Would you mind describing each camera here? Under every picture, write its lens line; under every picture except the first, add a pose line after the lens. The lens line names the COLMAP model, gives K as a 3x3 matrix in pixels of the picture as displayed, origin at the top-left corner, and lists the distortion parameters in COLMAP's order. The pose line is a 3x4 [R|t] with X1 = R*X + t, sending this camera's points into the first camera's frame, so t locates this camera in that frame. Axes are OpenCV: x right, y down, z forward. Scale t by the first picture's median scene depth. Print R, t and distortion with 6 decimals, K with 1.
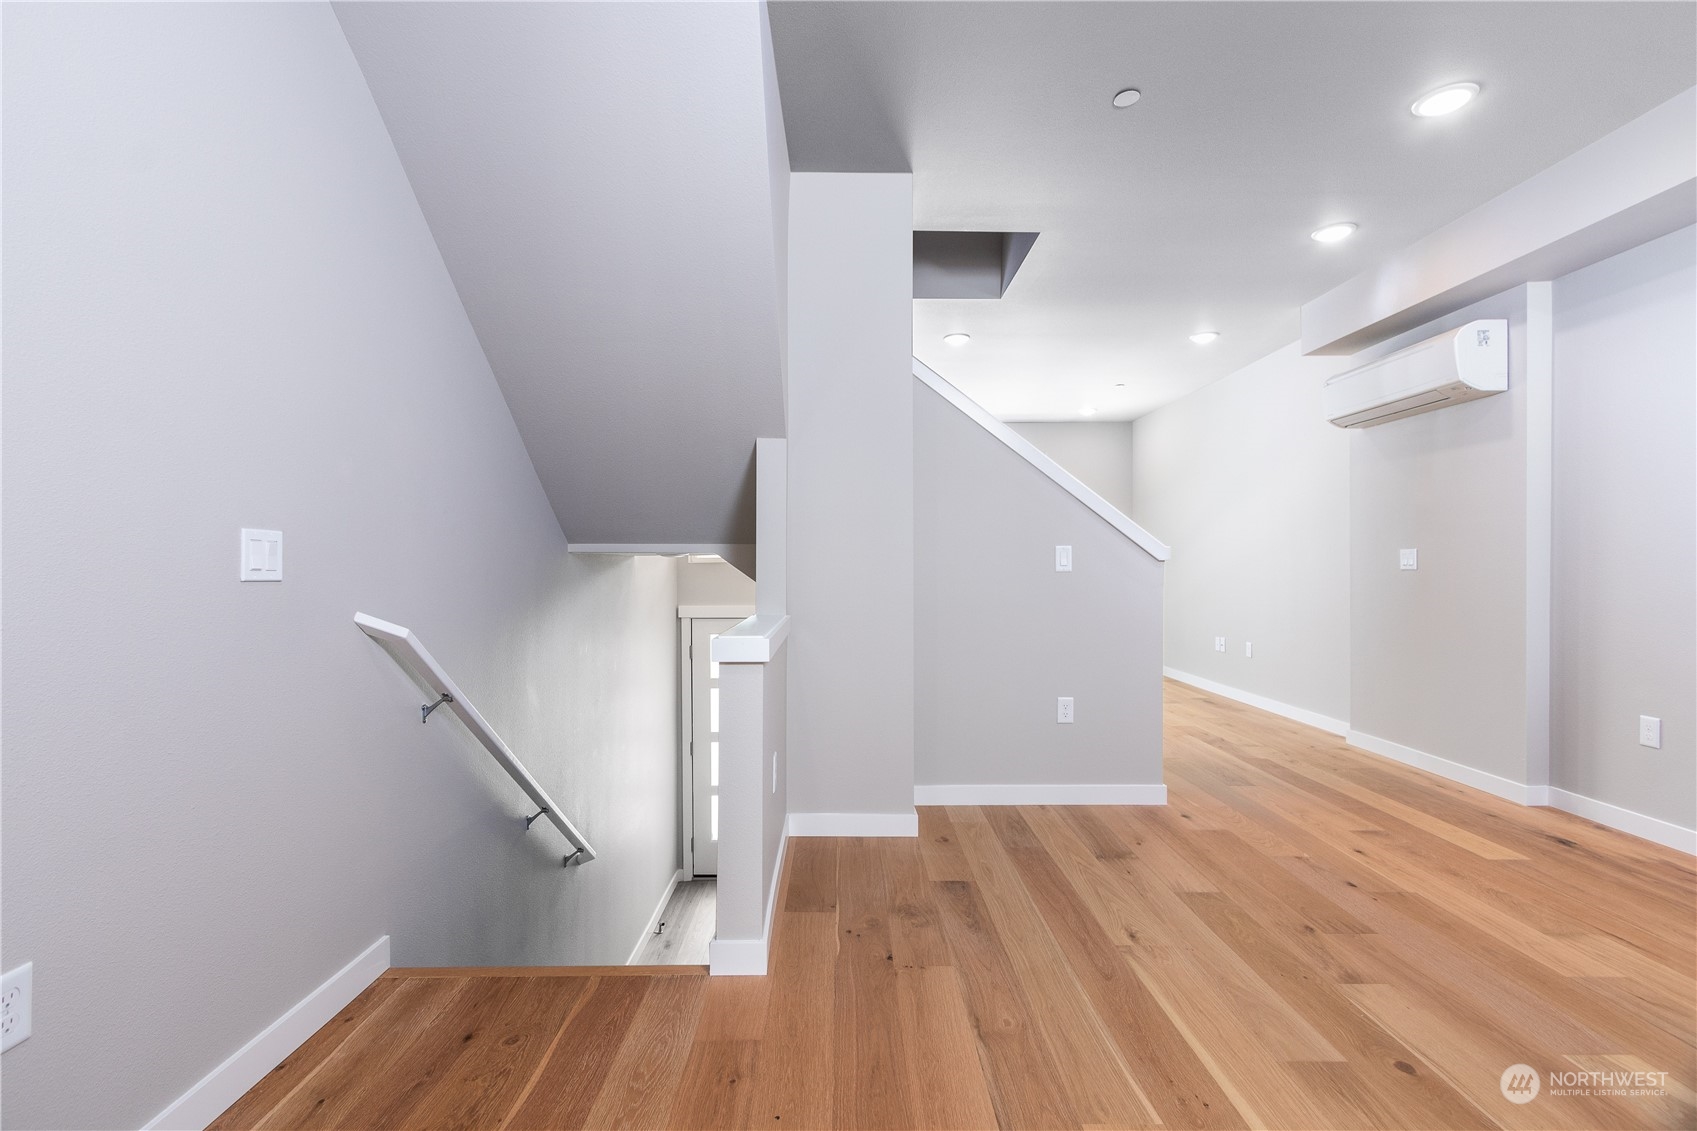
lens RADIAL K [[771.5, 0, 831.2], [0, 771.5, 569.0], [0, 0, 1]] dist [0.004157, -0.000231]
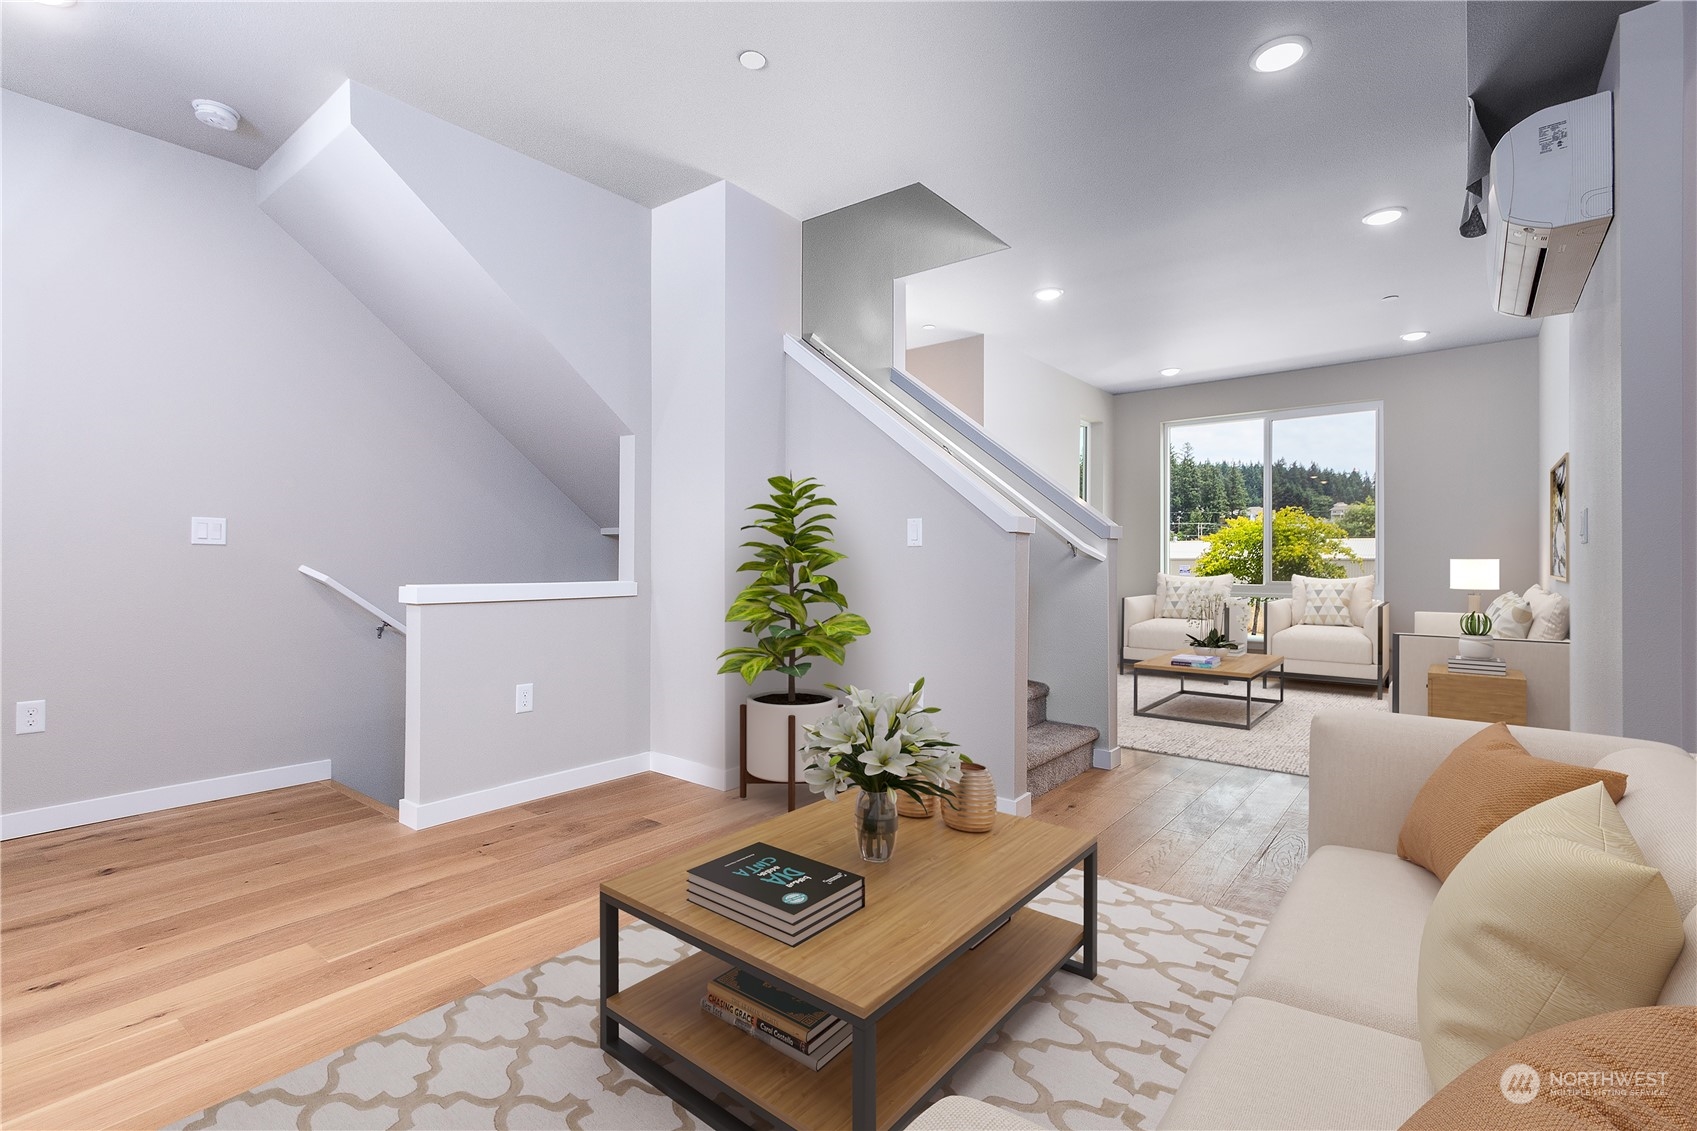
lens RADIAL K [[772.9, 0, 848.5], [0, 772.9, 565.5], [0, 0, 1]] dist [-0.000405, -0.000227]
pose [[0.786957, 0.006686, -0.616972, 1.378757], [-0.007209, 0.999973, 0.001641, 0.043559], [0.616966, 0.003157, 0.786984, 0.387676]]
